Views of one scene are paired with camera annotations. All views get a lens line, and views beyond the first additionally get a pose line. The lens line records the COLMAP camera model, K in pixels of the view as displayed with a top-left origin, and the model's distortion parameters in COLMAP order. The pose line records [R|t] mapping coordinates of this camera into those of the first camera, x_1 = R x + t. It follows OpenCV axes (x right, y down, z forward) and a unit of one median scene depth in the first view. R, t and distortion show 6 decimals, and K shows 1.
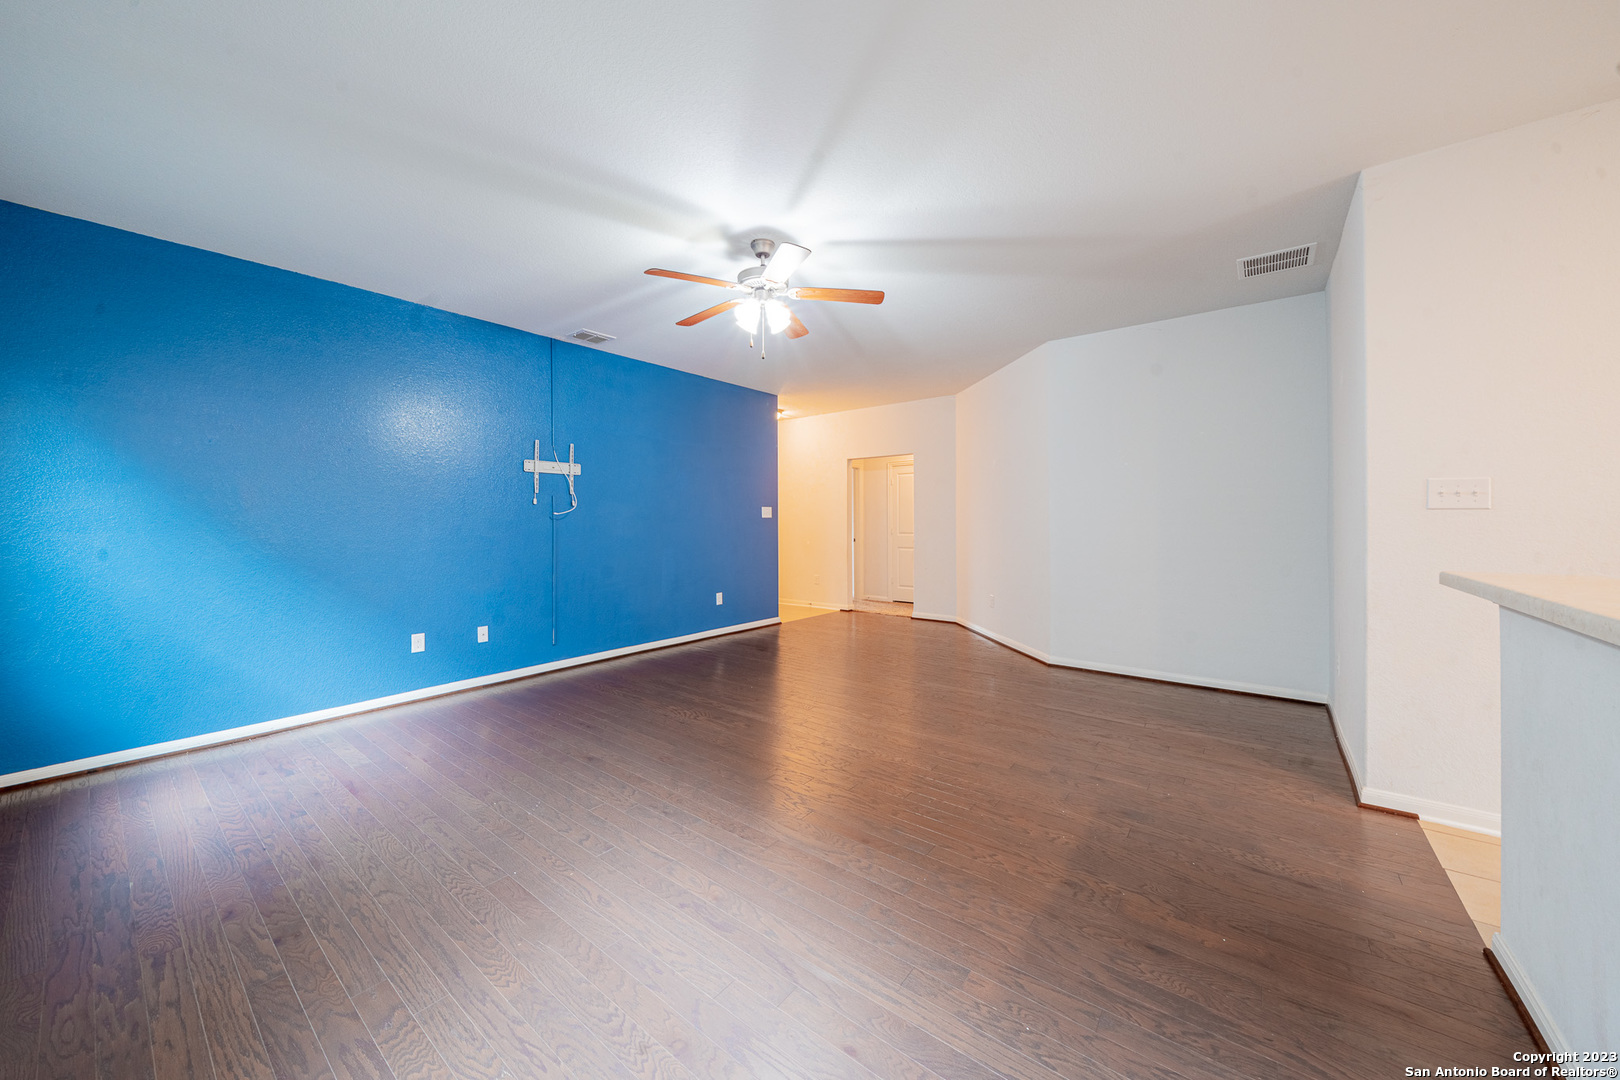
lens RADIAL K [[563.0, 0, 790.4], [0, 563.0, 512.5], [0, 0, 1]] dist [-0.005658, 0.000042]
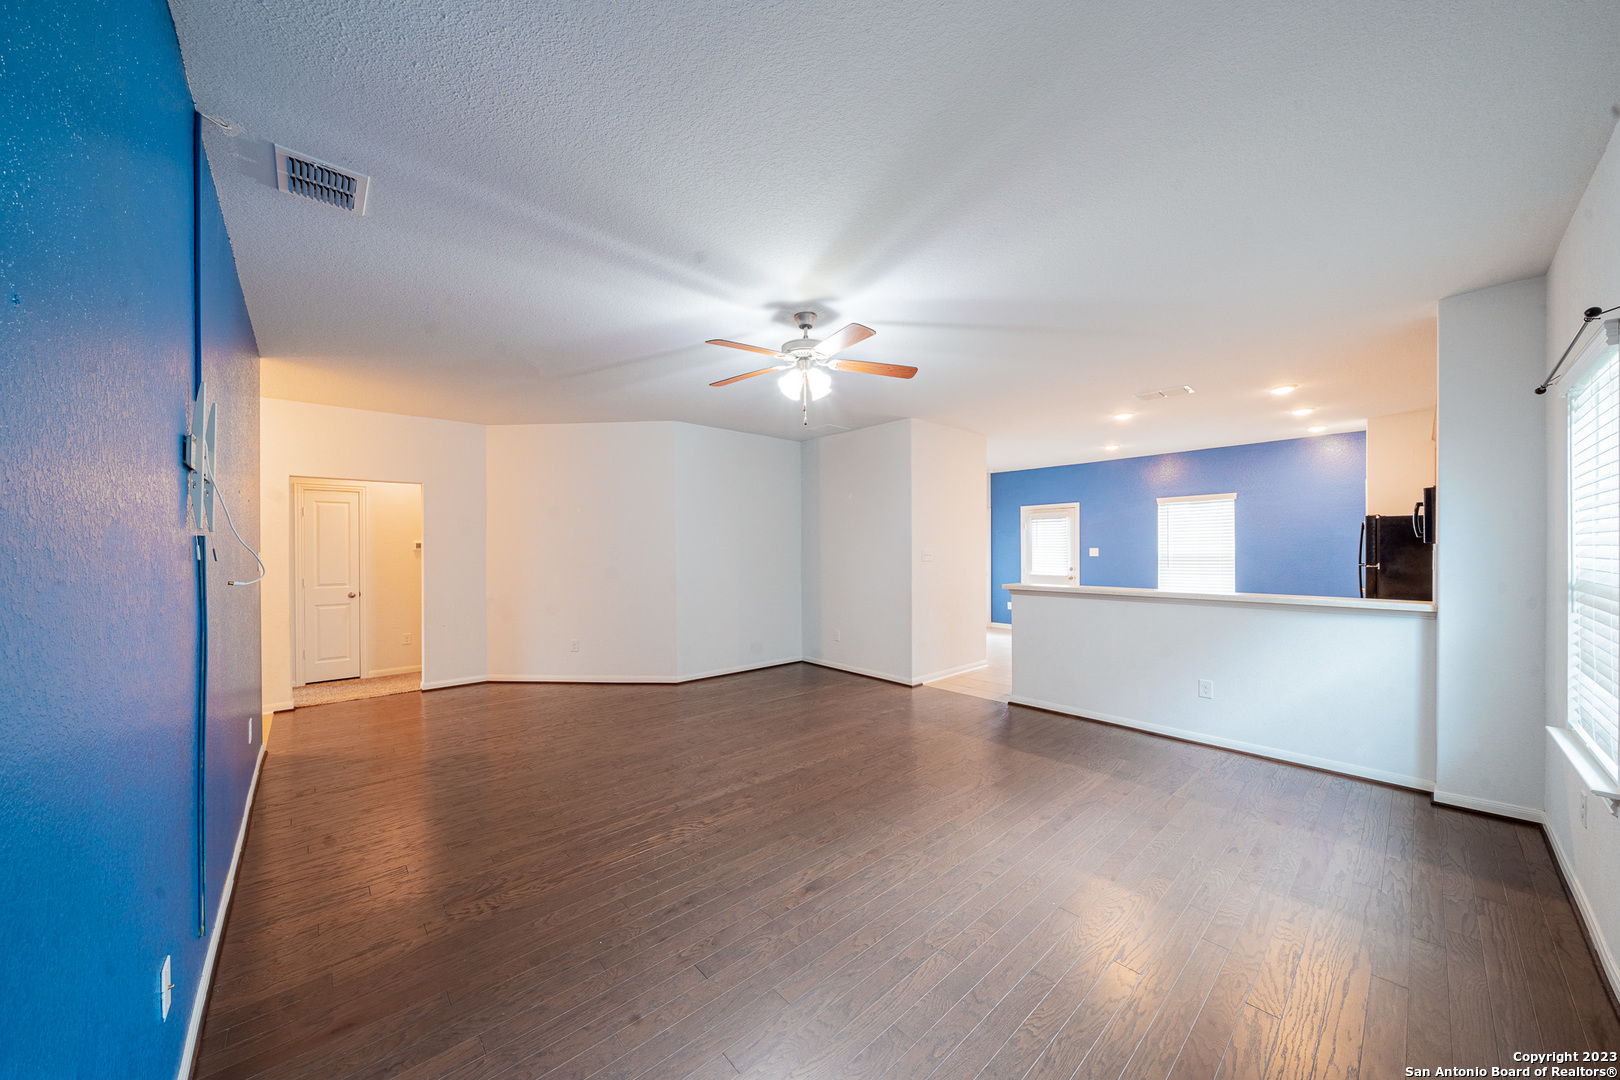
lens RADIAL K [[563.0, 0, 776.5], [0, 563.0, 537.7], [0, 0, 1]] dist [-0.005658, 0.000042]
pose [[0.193276, 0.021042, 0.980919, -0.955712], [-0.007734, 0.999772, -0.019922, -0.033744], [-0.981114, -0.003736, 0.193395, 0.742089]]
